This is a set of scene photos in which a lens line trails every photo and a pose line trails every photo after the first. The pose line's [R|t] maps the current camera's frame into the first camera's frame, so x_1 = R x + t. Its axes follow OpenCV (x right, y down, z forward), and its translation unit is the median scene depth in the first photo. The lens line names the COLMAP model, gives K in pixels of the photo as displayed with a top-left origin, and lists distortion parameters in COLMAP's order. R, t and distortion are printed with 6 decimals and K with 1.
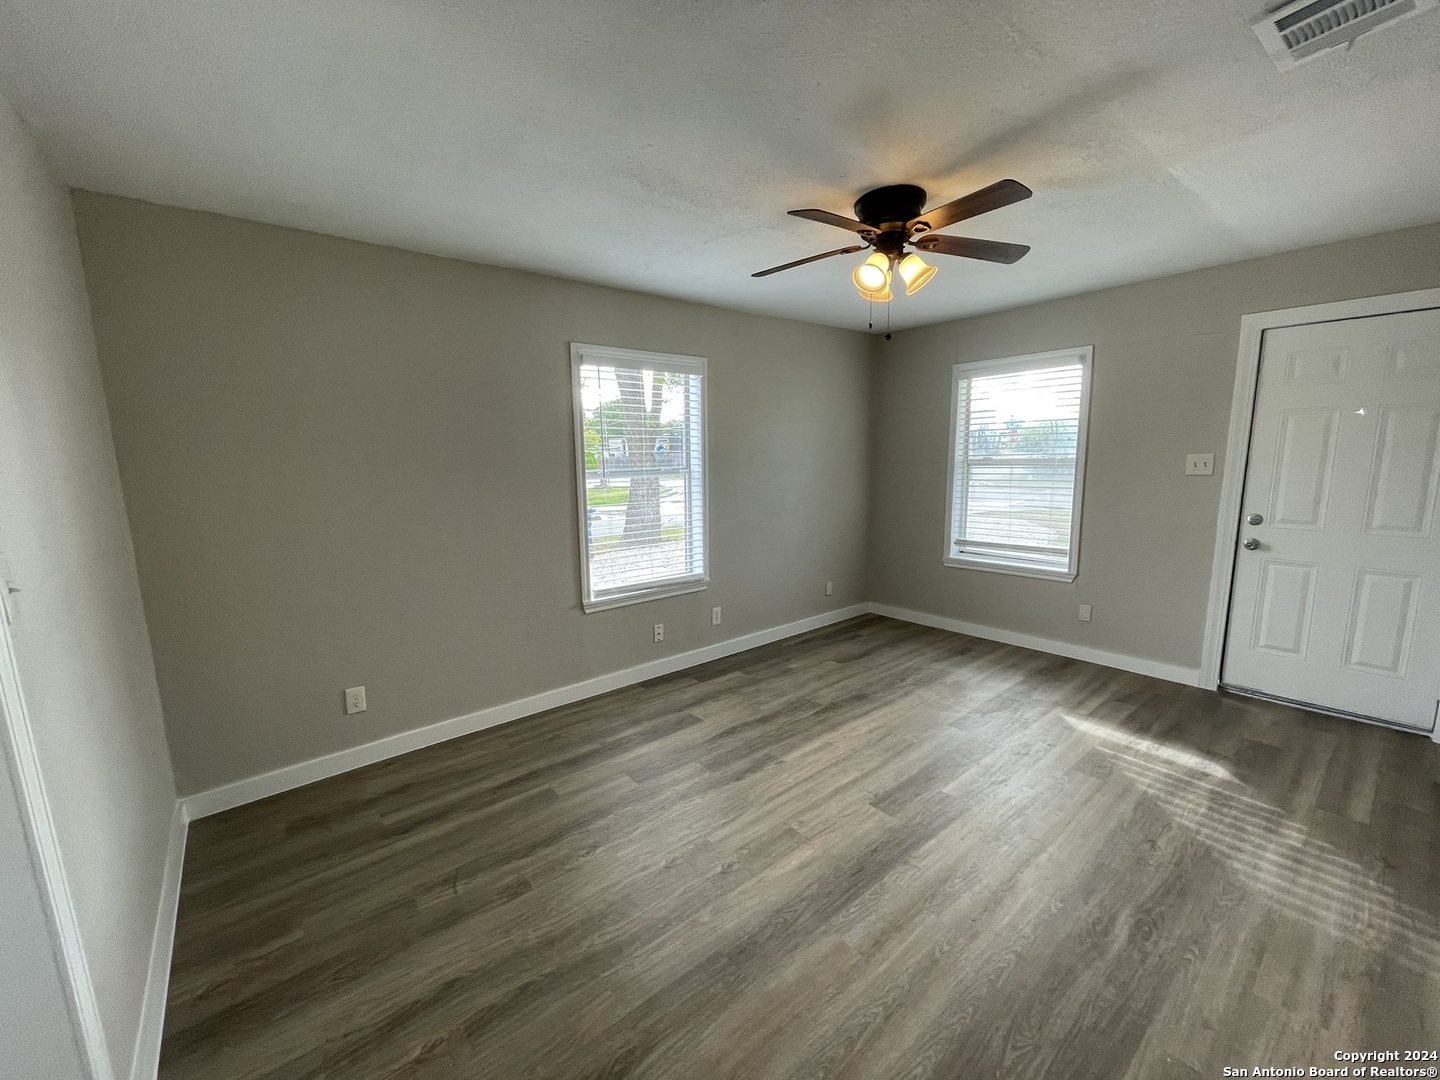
lens RADIAL K [[582.7, 0, 719.4], [0, 582.7, 537.2], [0, 0, 1]] dist [-0.003314, 0.000201]
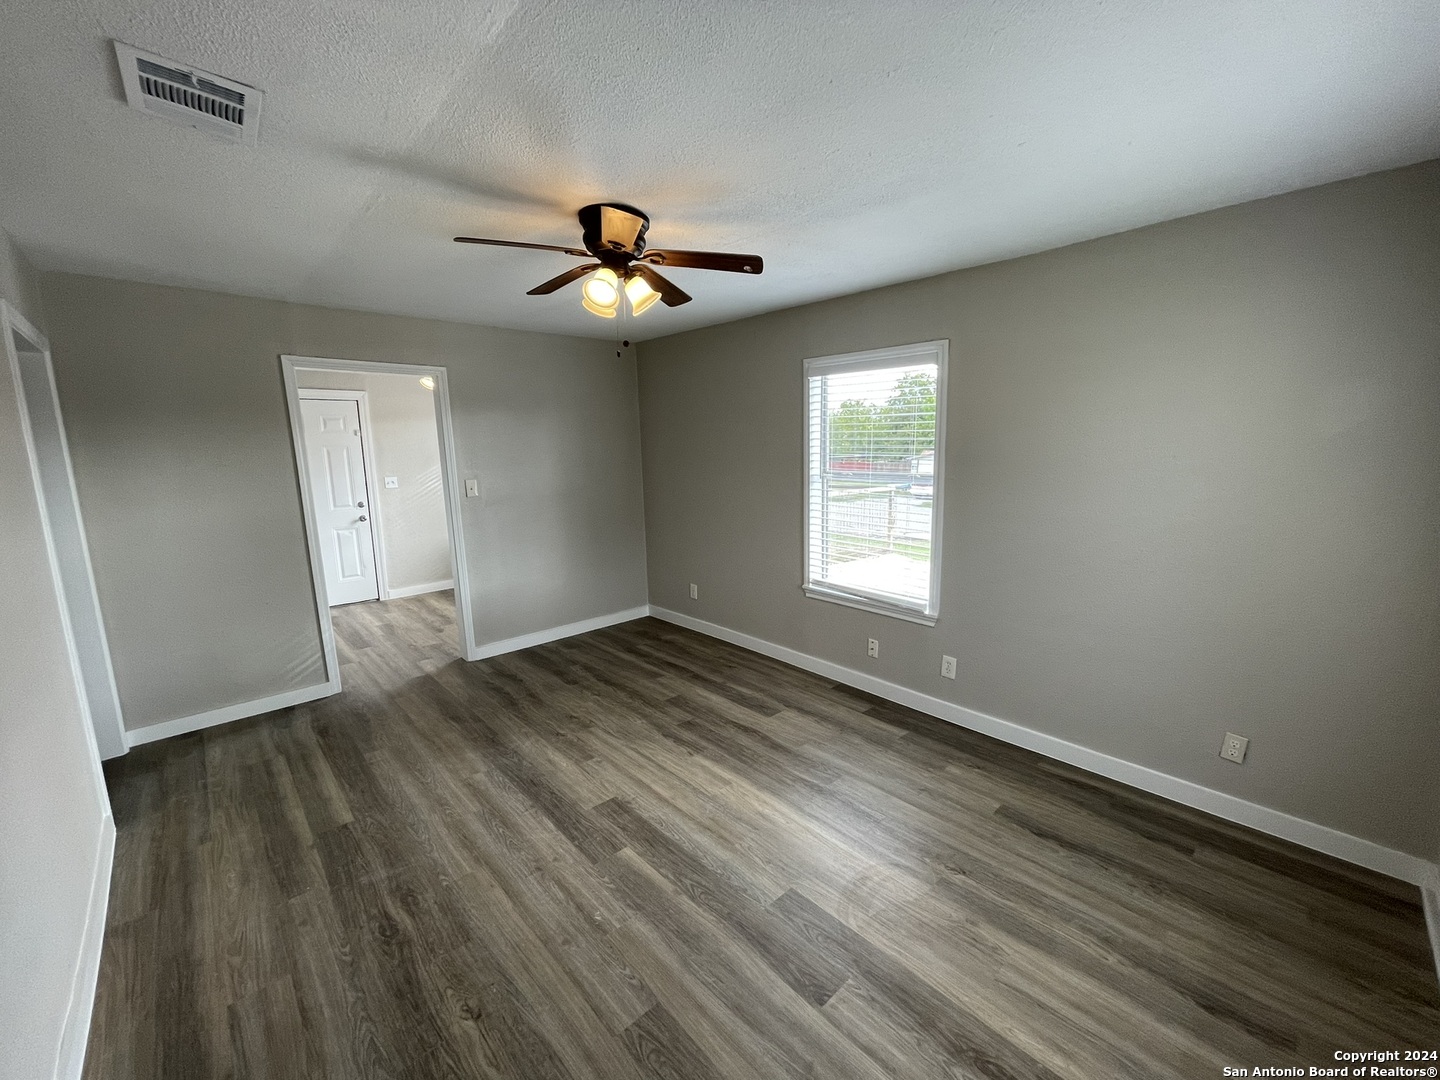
lens RADIAL K [[582.7, 0, 719.4], [0, 582.7, 537.2], [0, 0, 1]] dist [-0.003314, 0.000201]
pose [[0.055910, 0.174480, -0.983072, 1.069874], [-0.140822, 0.976148, 0.165242, -0.181036], [0.988455, 0.129199, 0.079147, 0.904166]]
